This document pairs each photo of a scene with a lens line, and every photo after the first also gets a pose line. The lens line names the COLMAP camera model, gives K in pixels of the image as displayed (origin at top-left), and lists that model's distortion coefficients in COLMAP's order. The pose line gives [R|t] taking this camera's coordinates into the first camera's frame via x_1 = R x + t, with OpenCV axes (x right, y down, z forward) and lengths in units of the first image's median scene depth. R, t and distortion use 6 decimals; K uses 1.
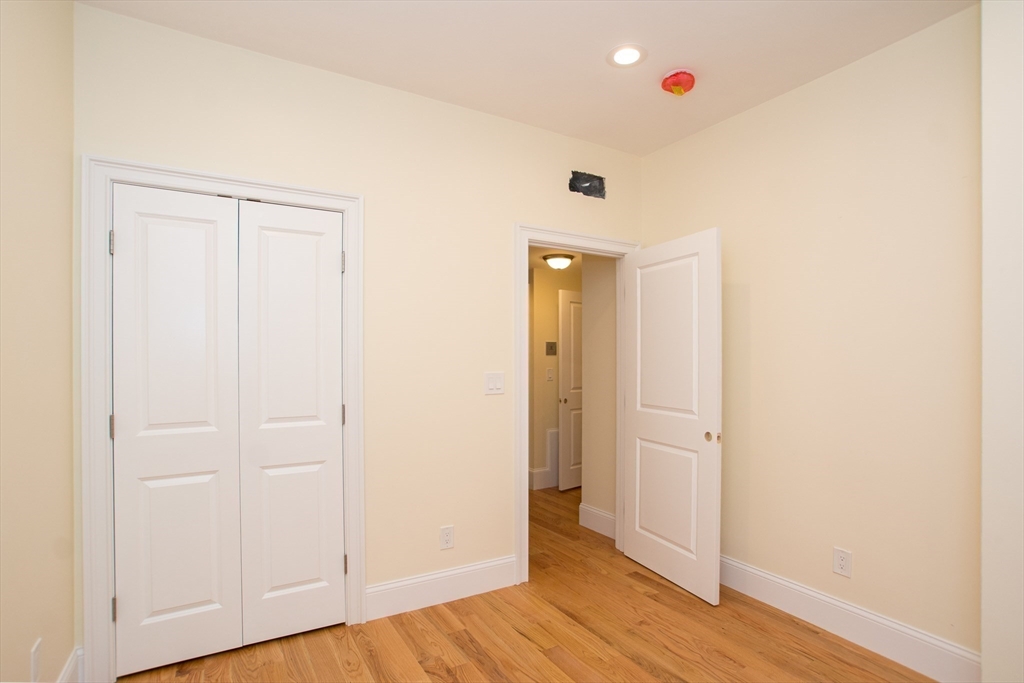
lens RADIAL K [[497.3, 0, 512.0], [0, 497.3, 341.5], [0, 0, 1]] dist [0.001553, 0.000817]
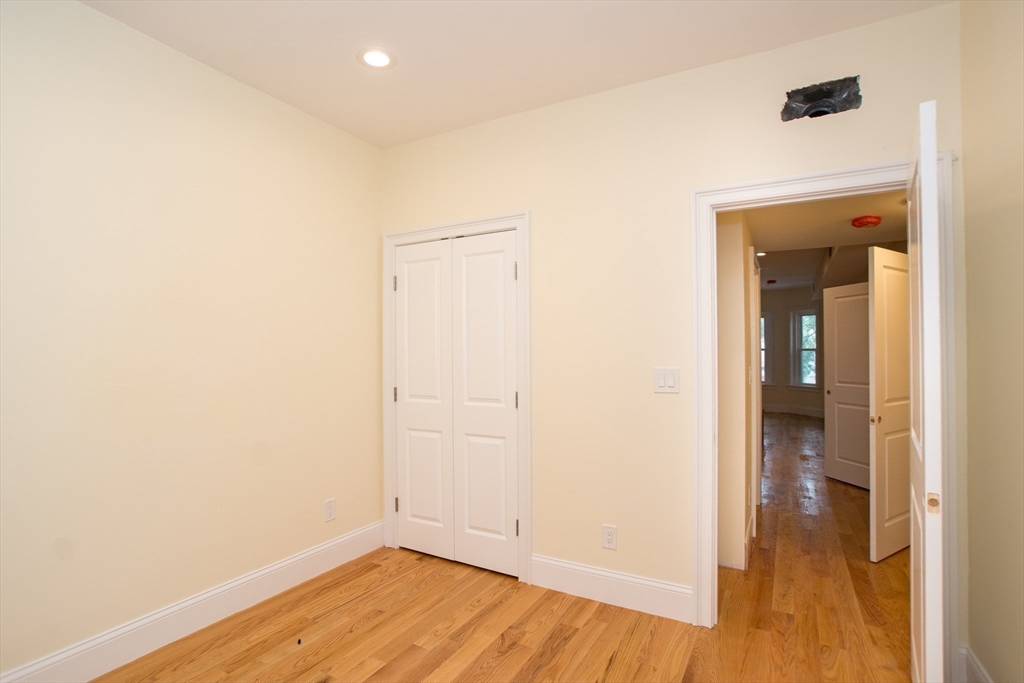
lens RADIAL K [[493.9, 0, 513.2], [0, 493.9, 346.1], [0, 0, 1]] dist [-0.003828, -0.000407]
pose [[0.549304, -0.008850, -0.835576, 0.631188], [0.022314, 0.999743, 0.004080, 0.012605], [0.835324, -0.020886, 0.549360, 0.354239]]
